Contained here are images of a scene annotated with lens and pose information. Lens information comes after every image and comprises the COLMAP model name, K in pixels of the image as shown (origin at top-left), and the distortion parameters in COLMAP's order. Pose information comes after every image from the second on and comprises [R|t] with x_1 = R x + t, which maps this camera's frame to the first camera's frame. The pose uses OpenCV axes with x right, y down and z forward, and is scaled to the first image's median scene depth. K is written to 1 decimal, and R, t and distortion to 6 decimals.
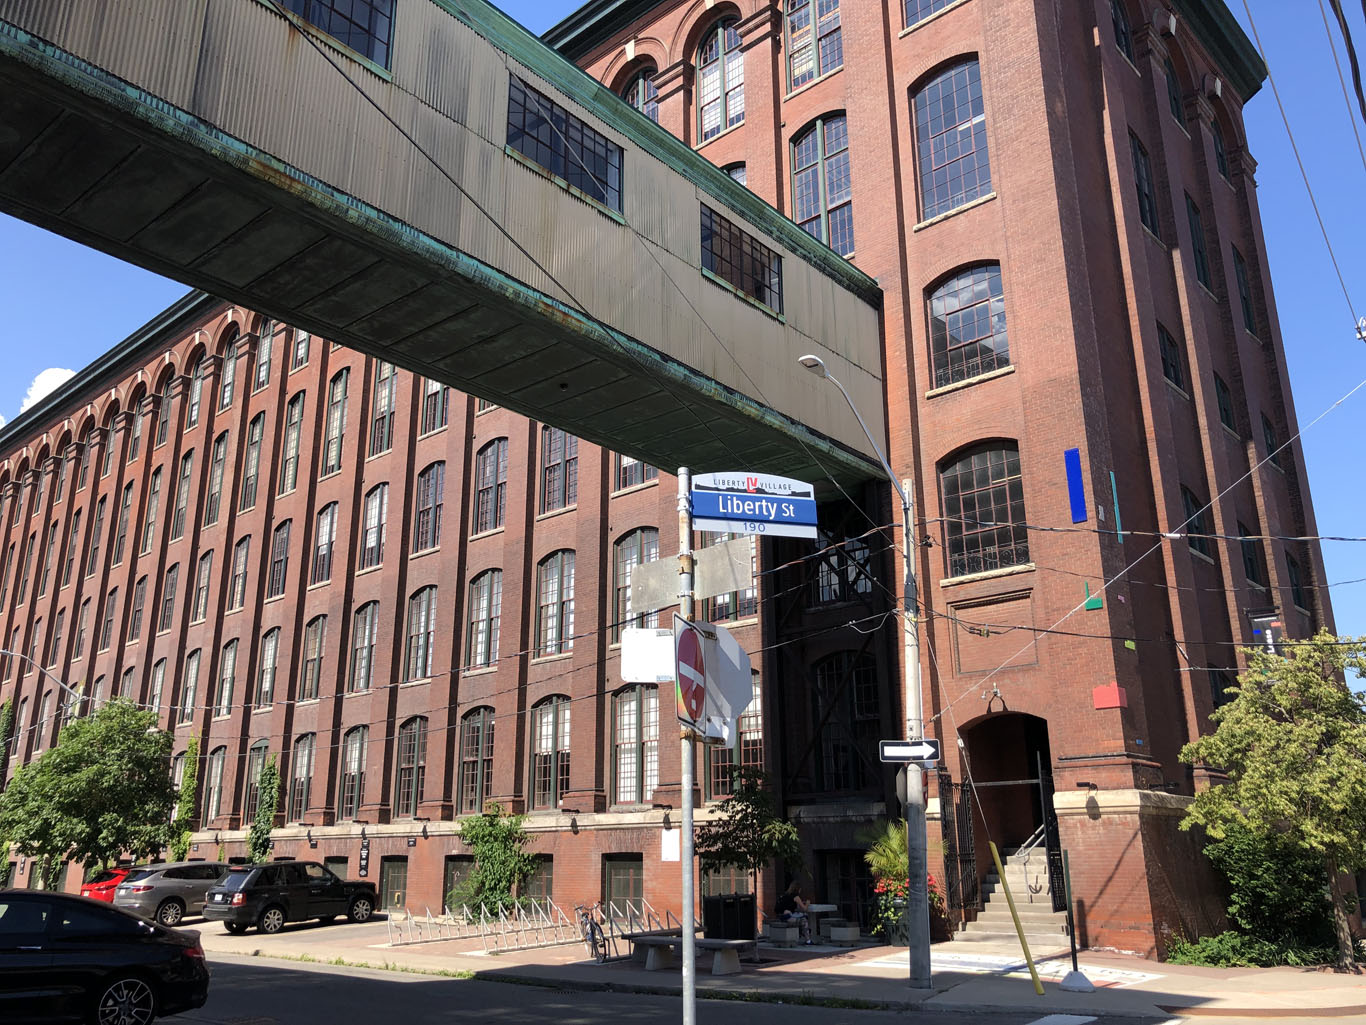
lens RADIAL K [[1115.6, 0, 683.0], [0, 1115.6, 512.5], [0, 0, 1]] dist [-0.006367, 0.001314]
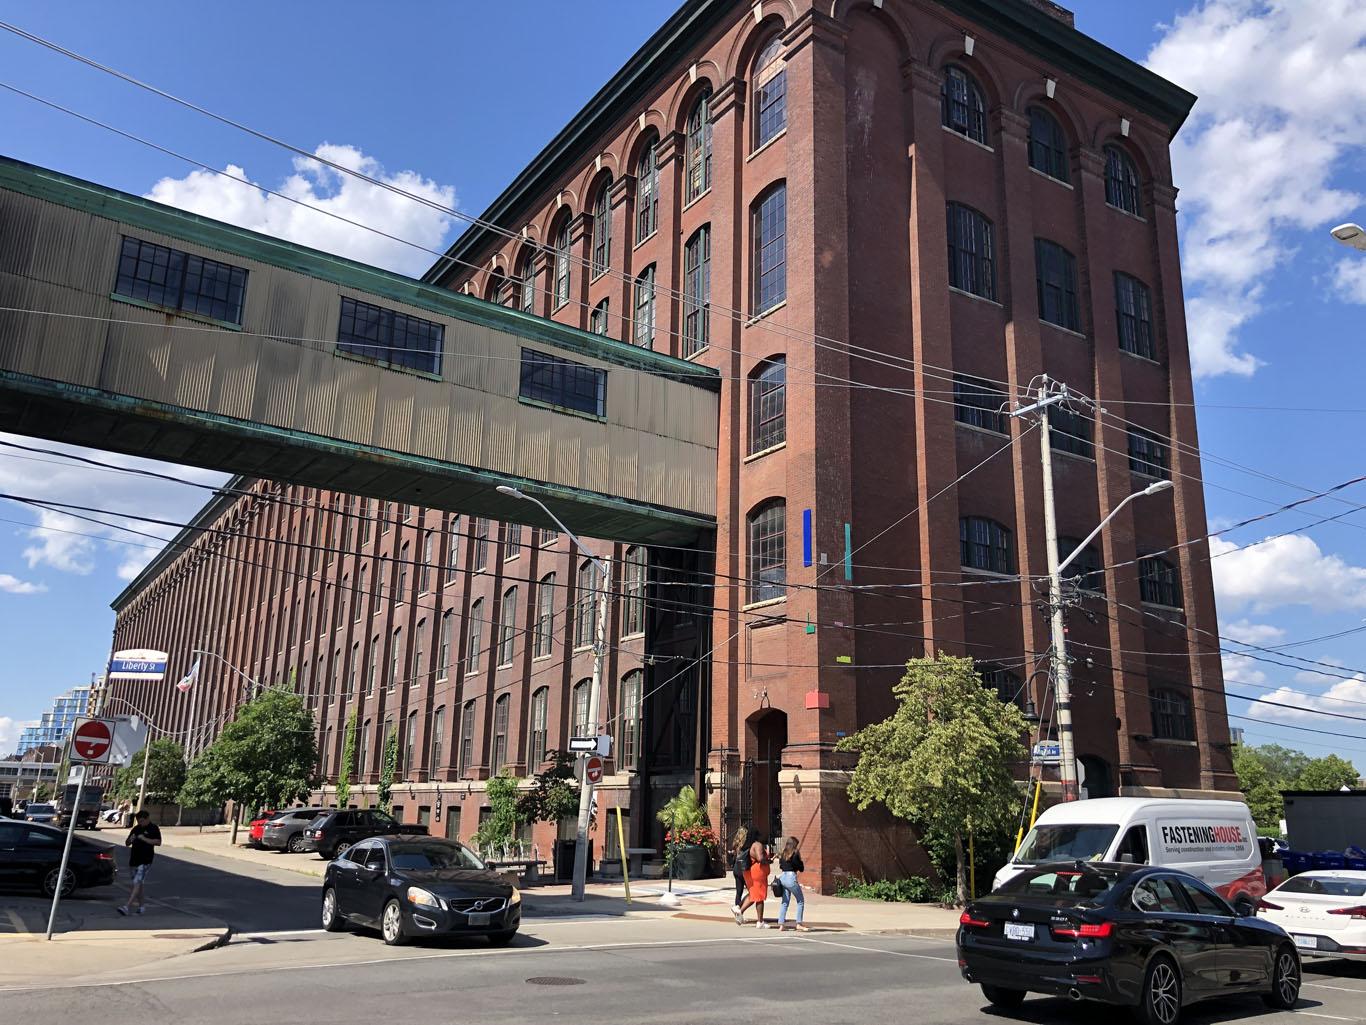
lens RADIAL K [[1104.4, 0, 683.0], [0, 1104.4, 512.5], [0, 0, 1]] dist [0.007510, 0.002348]
pose [[0.970559, -0.041062, -0.237338, 0.470238], [0.049644, 0.998307, 0.030296, -0.091373], [0.235692, -0.041186, 0.970955, -0.268465]]
